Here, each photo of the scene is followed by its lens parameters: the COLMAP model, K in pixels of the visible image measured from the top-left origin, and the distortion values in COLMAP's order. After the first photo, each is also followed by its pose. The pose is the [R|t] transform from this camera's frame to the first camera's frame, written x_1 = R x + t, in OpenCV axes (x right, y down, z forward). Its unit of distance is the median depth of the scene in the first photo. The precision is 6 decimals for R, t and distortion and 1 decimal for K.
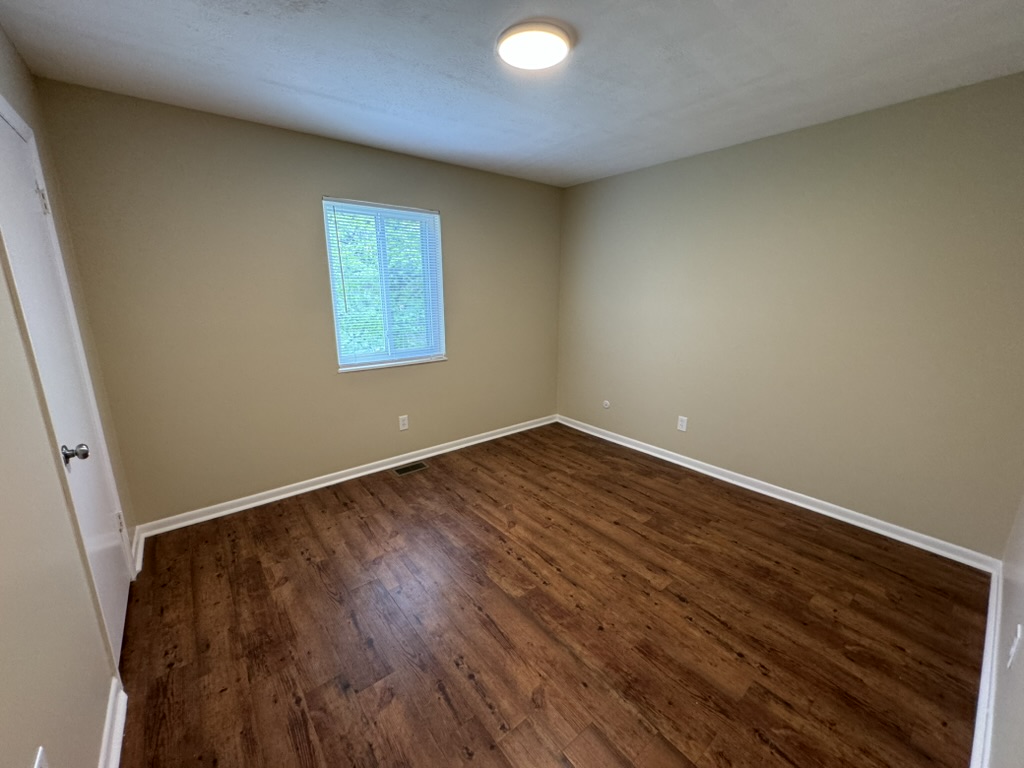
lens RADIAL K [[408.9, 0, 512.0], [0, 408.9, 384.0], [0, 0, 1]] dist [-0.003183, 0.000283]
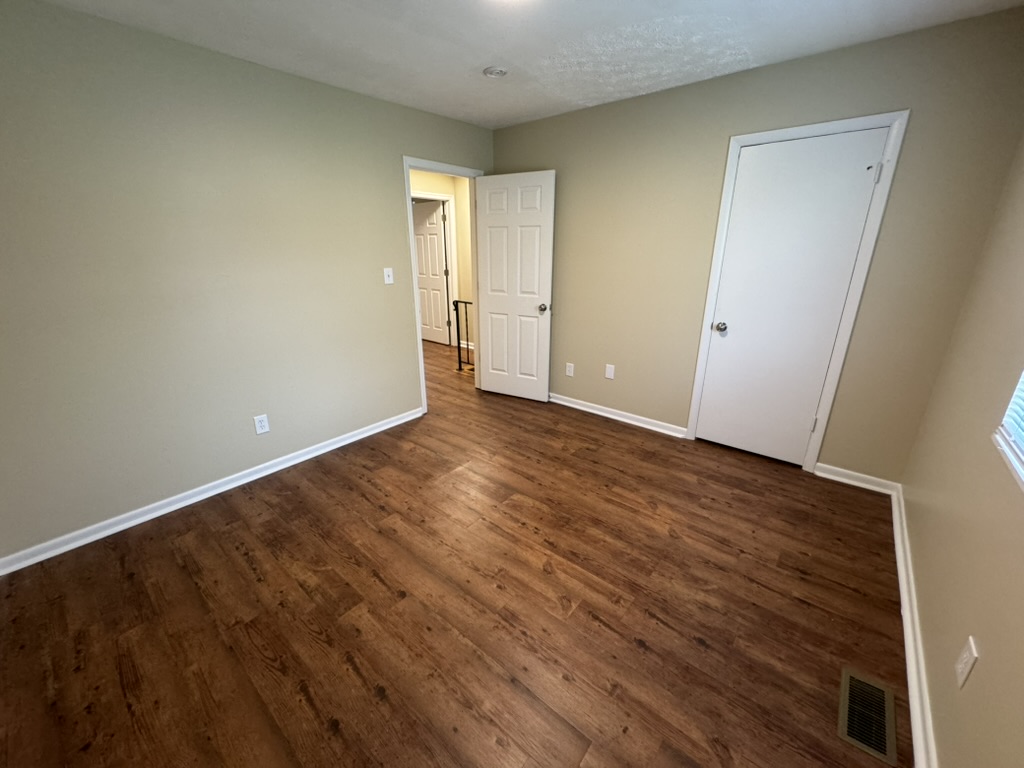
lens RADIAL K [[408.9, 0, 512.0], [0, 408.9, 384.0], [0, 0, 1]] dist [-0.003183, 0.000283]
pose [[-0.980888, 0.067430, -0.182518, 0.187163], [-0.038420, 0.852443, 0.521407, -0.347007], [0.190745, 0.518454, -0.833560, 1.509667]]
